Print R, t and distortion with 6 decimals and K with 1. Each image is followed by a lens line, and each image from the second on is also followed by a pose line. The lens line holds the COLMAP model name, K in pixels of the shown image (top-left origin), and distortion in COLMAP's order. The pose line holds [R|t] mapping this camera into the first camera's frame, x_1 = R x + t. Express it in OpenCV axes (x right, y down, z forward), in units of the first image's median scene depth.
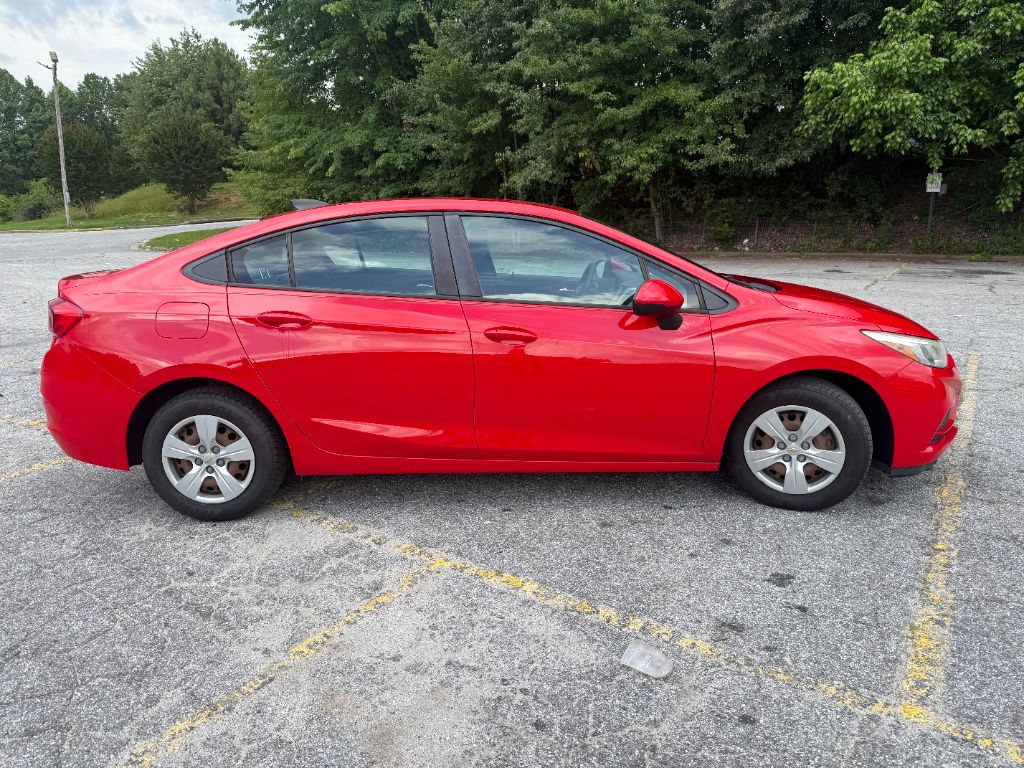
lens RADIAL K [[744.8, 0, 507.0], [0, 744.8, 385.7], [0, 0, 1]] dist [0.013643, -0.019147]
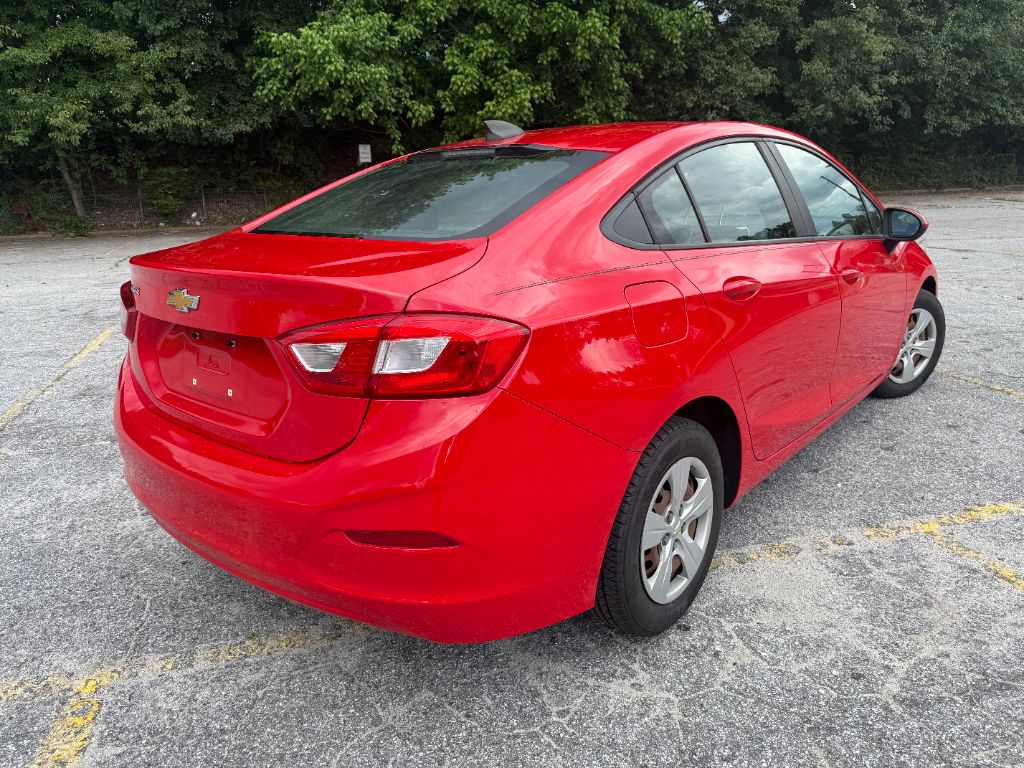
lens RADIAL K [[744.8, 0, 506.2], [0, 744.8, 384.9], [0, 0, 1]] dist [0.013643, -0.019147]
pose [[0.627403, -0.215078, 0.748403, -0.228955], [0.195028, 0.973869, 0.116376, -0.029434], [-0.753876, 0.072945, 0.652954, 0.169423]]
